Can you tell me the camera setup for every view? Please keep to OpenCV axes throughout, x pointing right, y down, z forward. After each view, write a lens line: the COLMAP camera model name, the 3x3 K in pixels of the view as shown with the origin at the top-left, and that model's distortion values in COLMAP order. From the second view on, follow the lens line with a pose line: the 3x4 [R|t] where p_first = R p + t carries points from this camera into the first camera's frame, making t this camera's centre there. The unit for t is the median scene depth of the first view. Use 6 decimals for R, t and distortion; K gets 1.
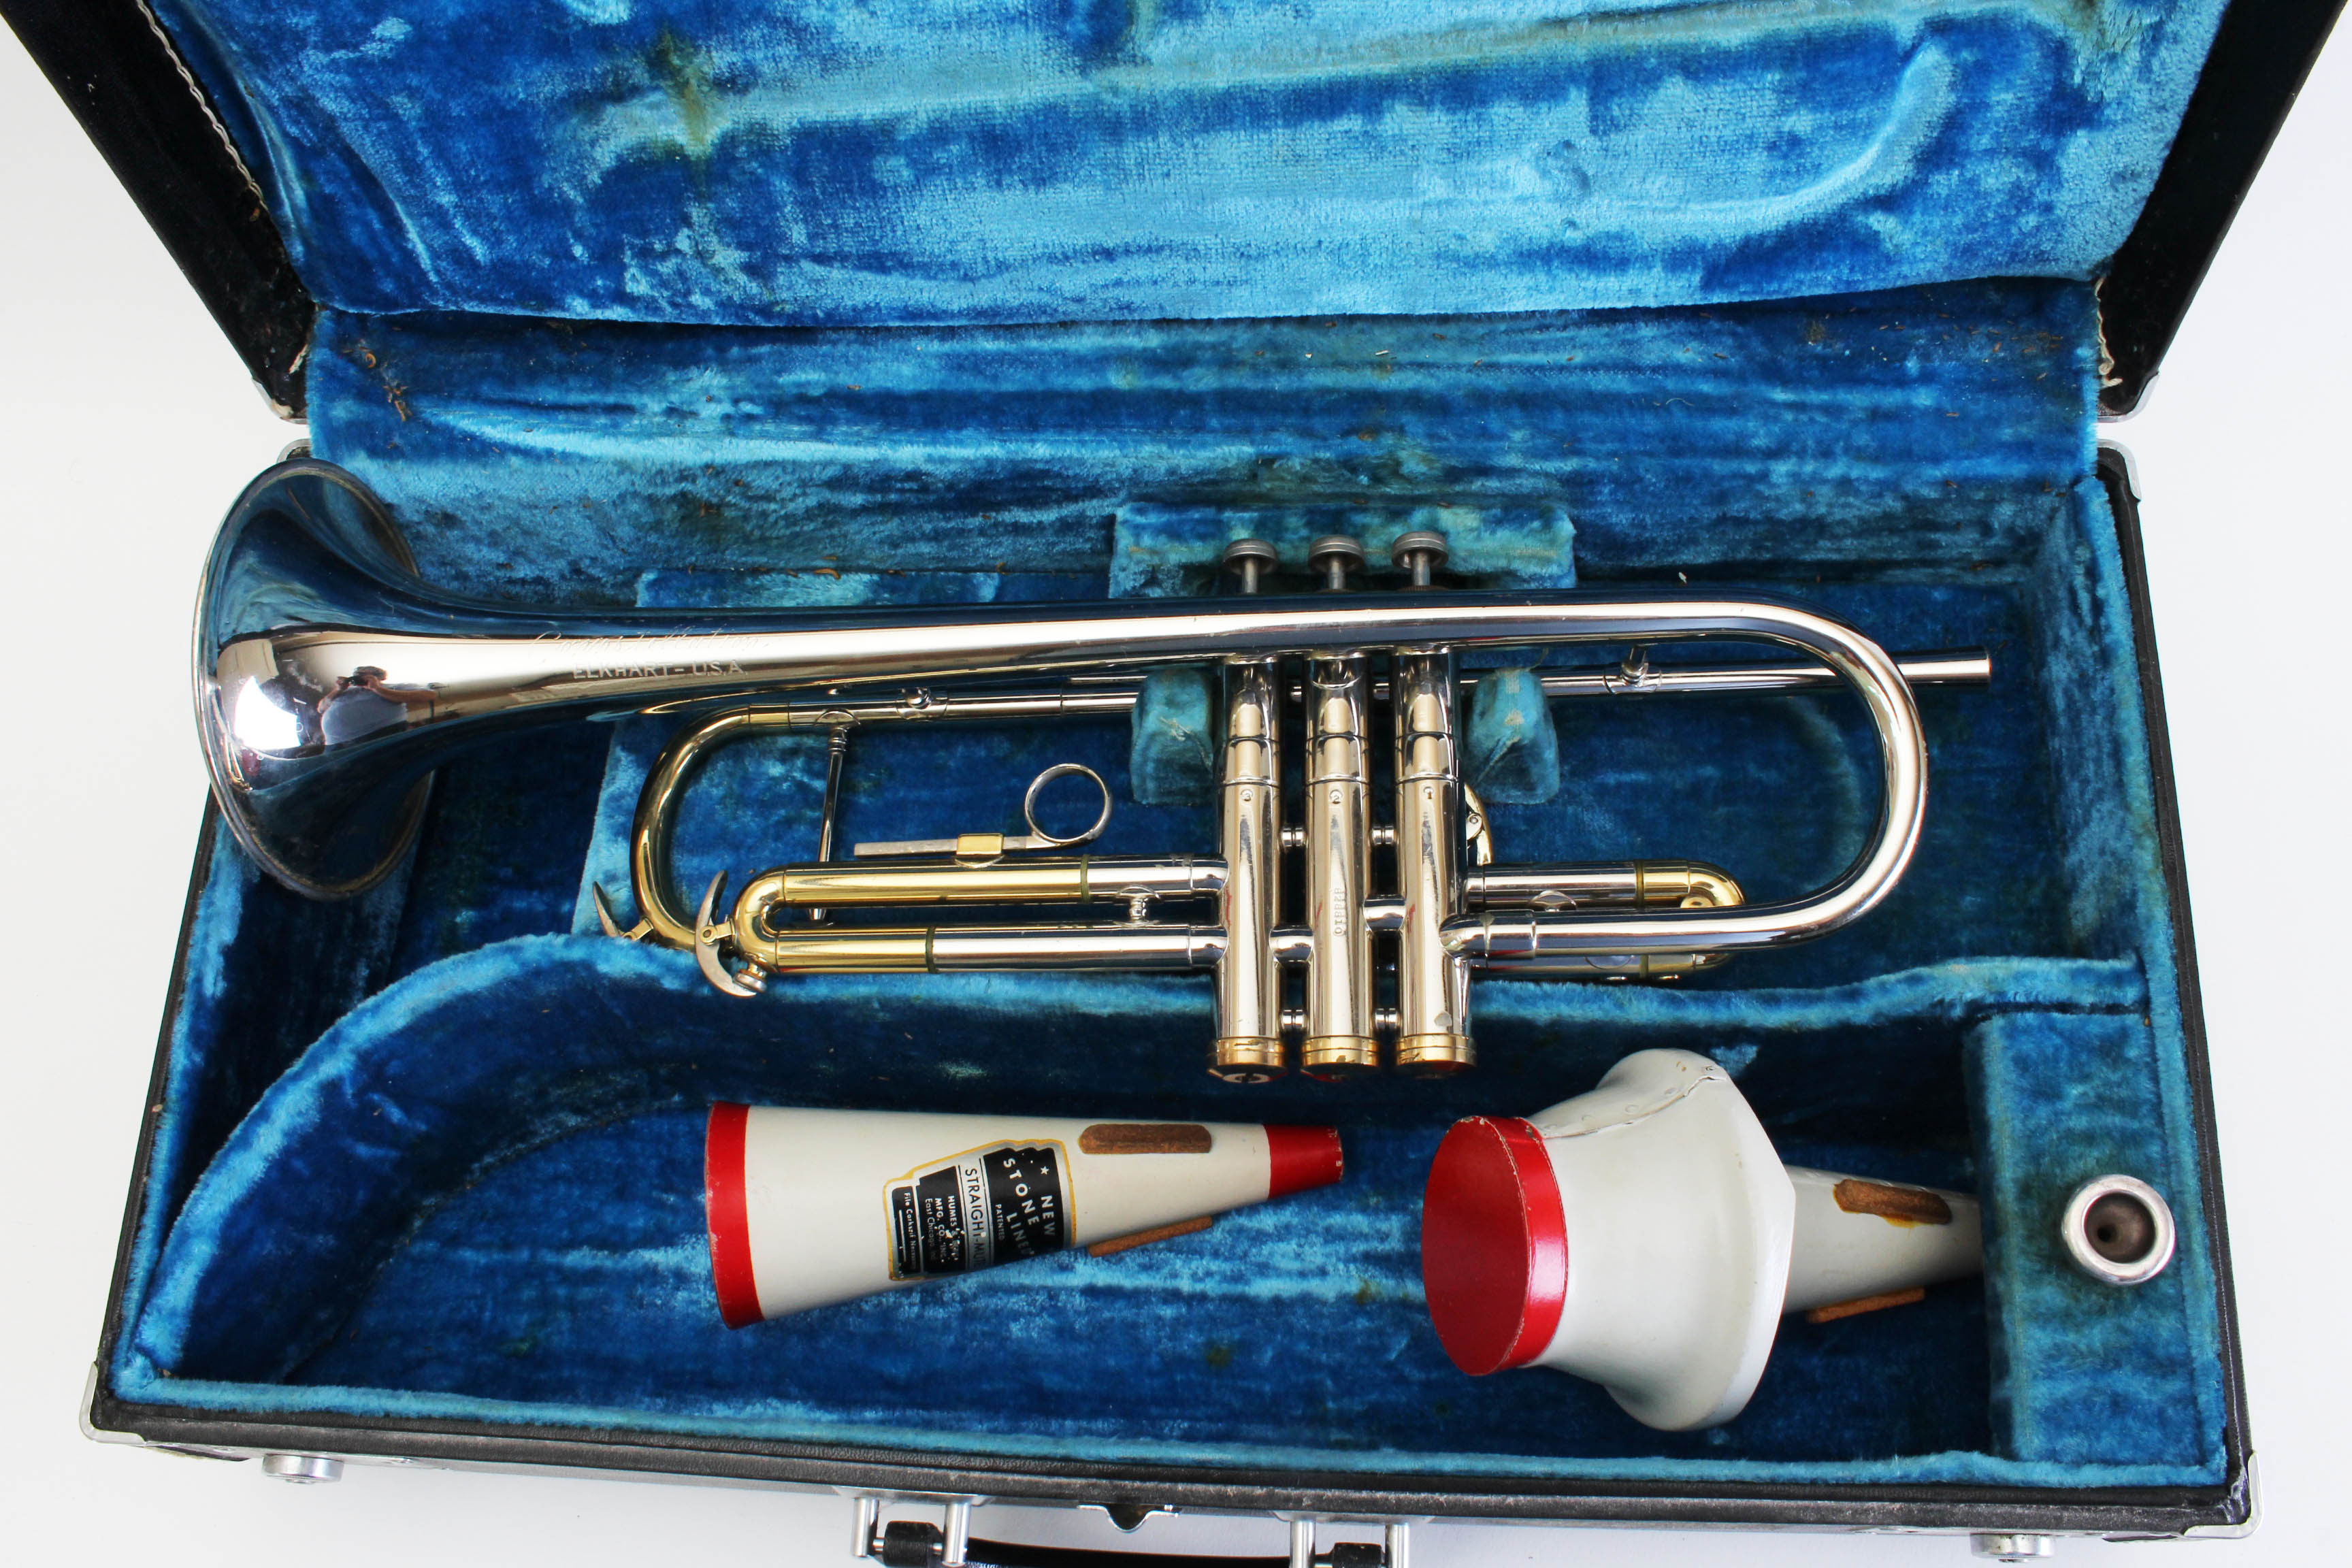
lens RADIAL K [[1889.4, 0, 1200.6], [0, 1889.4, 788.0], [0, 0, 1]] dist [-0.169356, 0.144307]
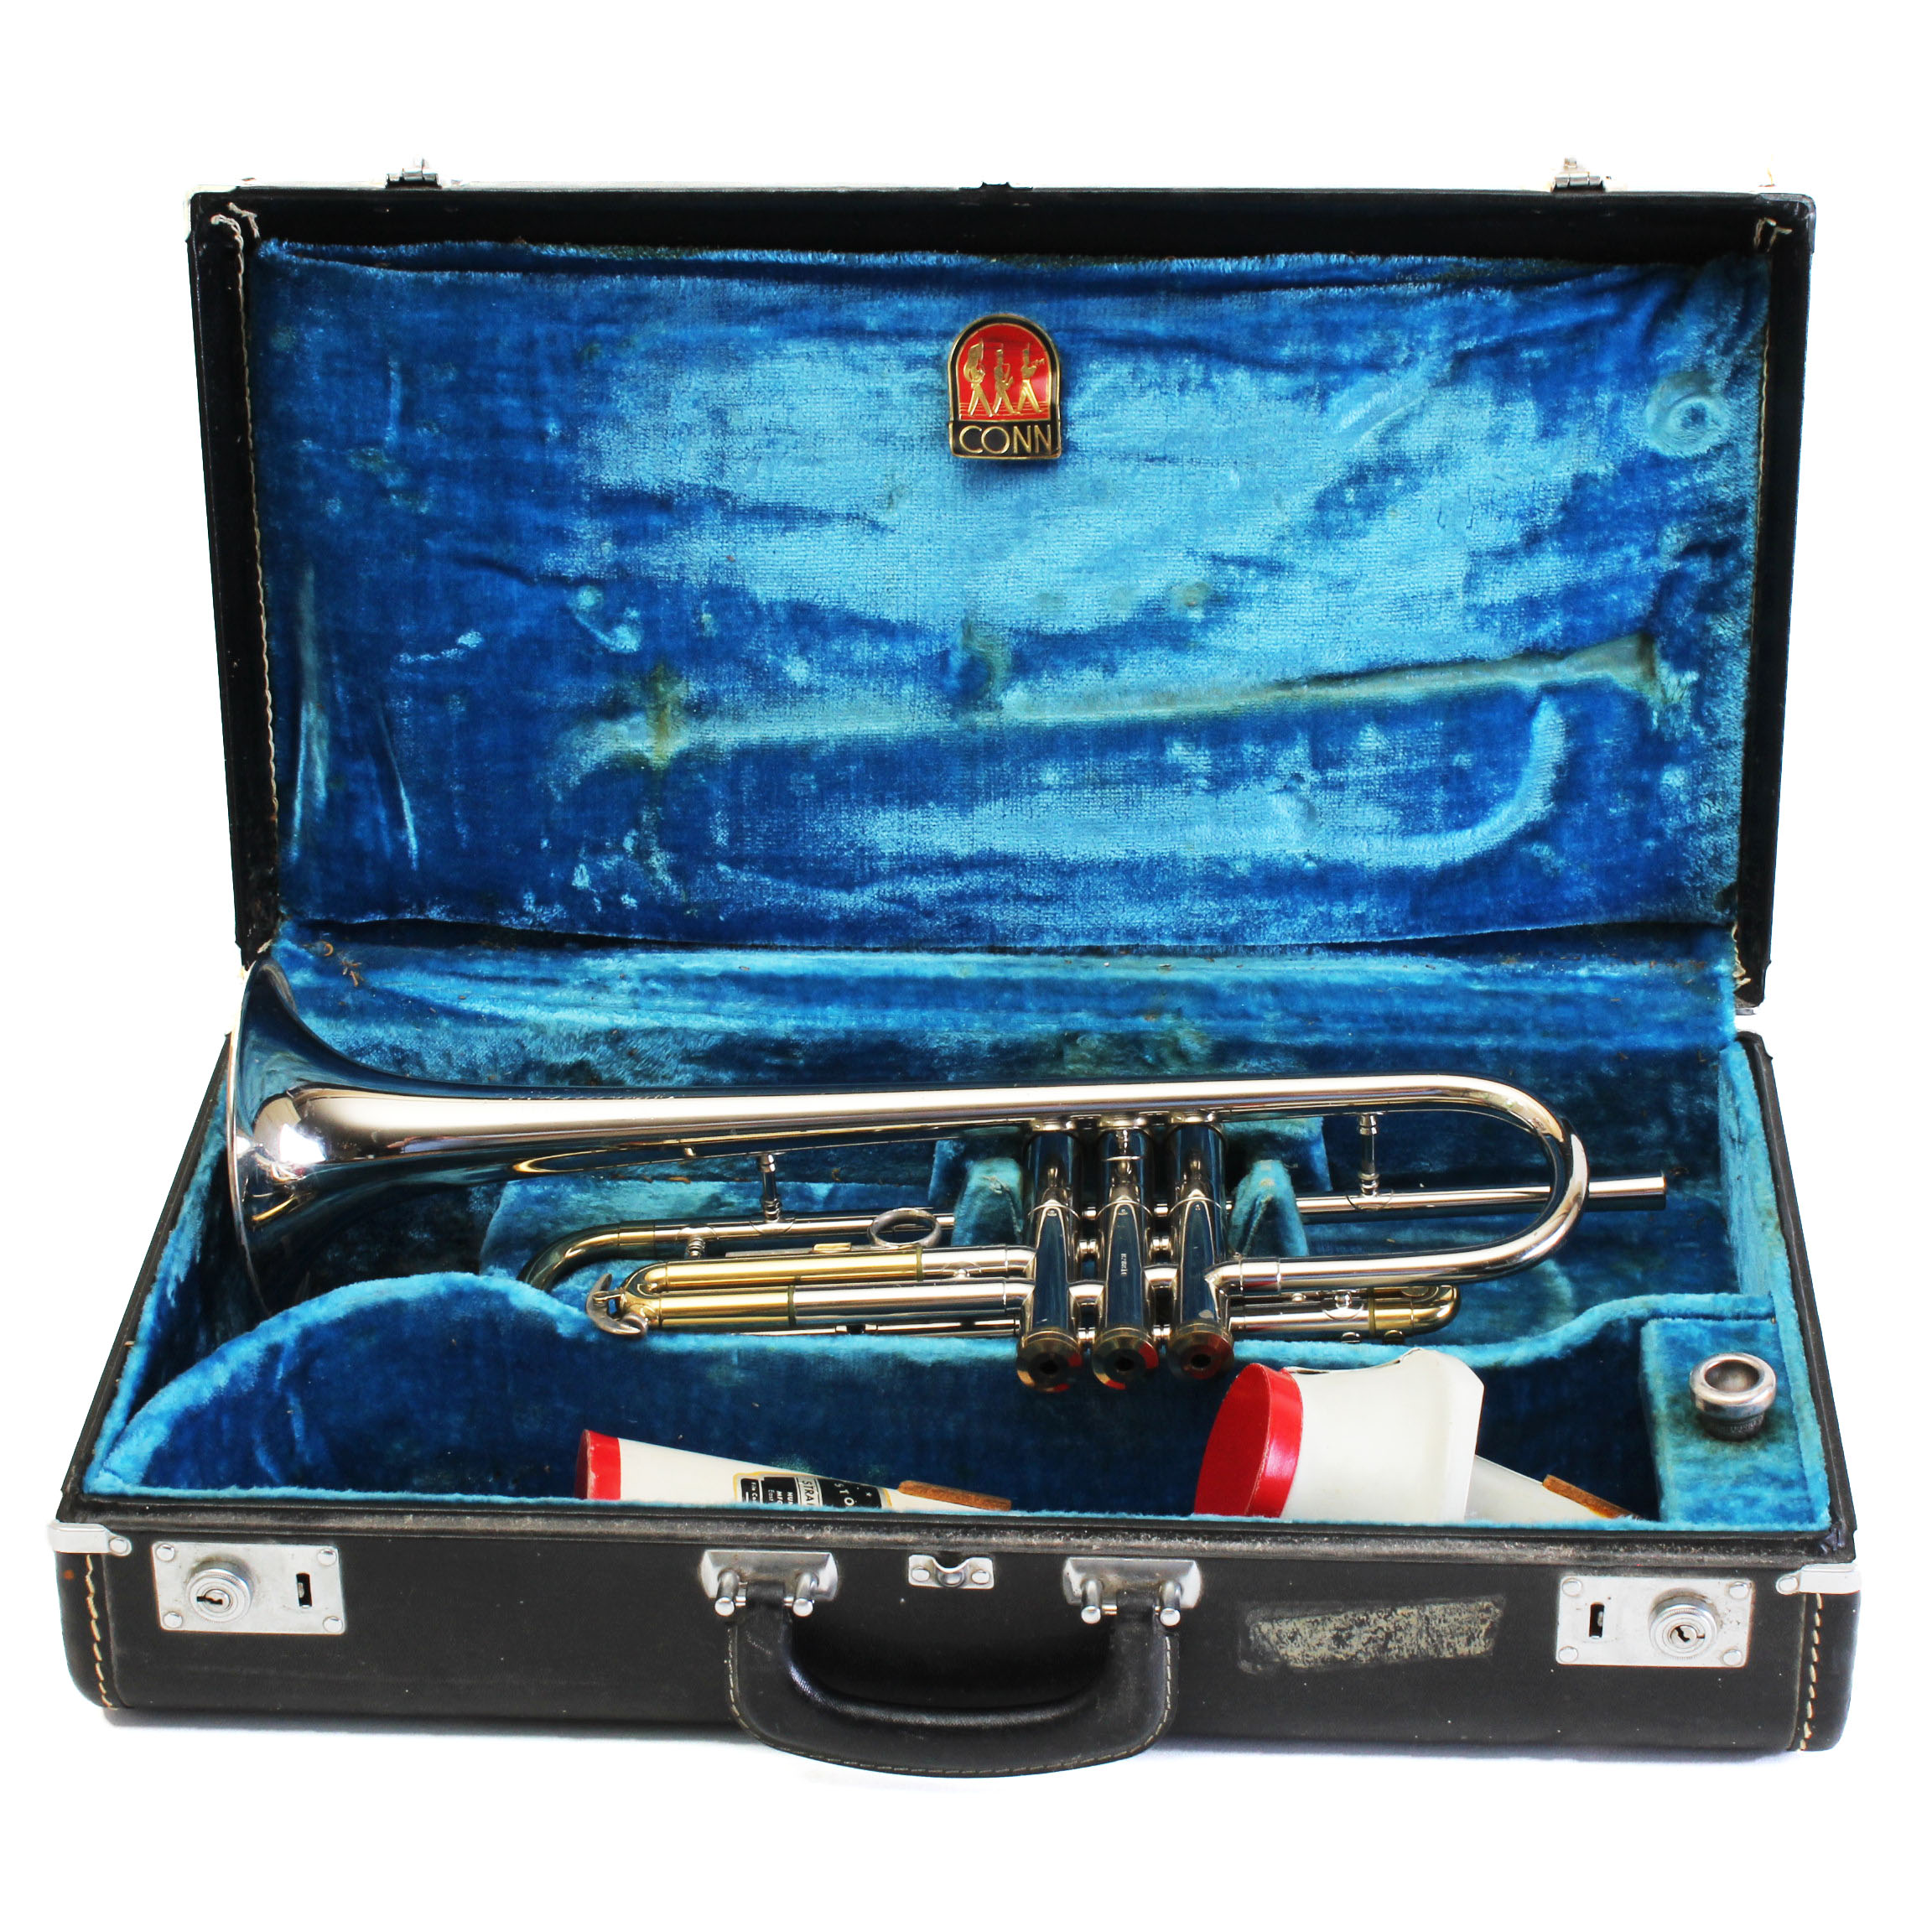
lens RADIAL K [[3434.5, 0, 966.0], [0, 3434.5, 966.0], [0, 0, 1]] dist [-0.004277, 0.086502]
pose [[0.998551, 0.053447, 0.006195, -0.055840], [-0.039293, 0.803022, -0.594653, 1.248774], [-0.036757, 0.593548, 0.803959, -0.936298]]
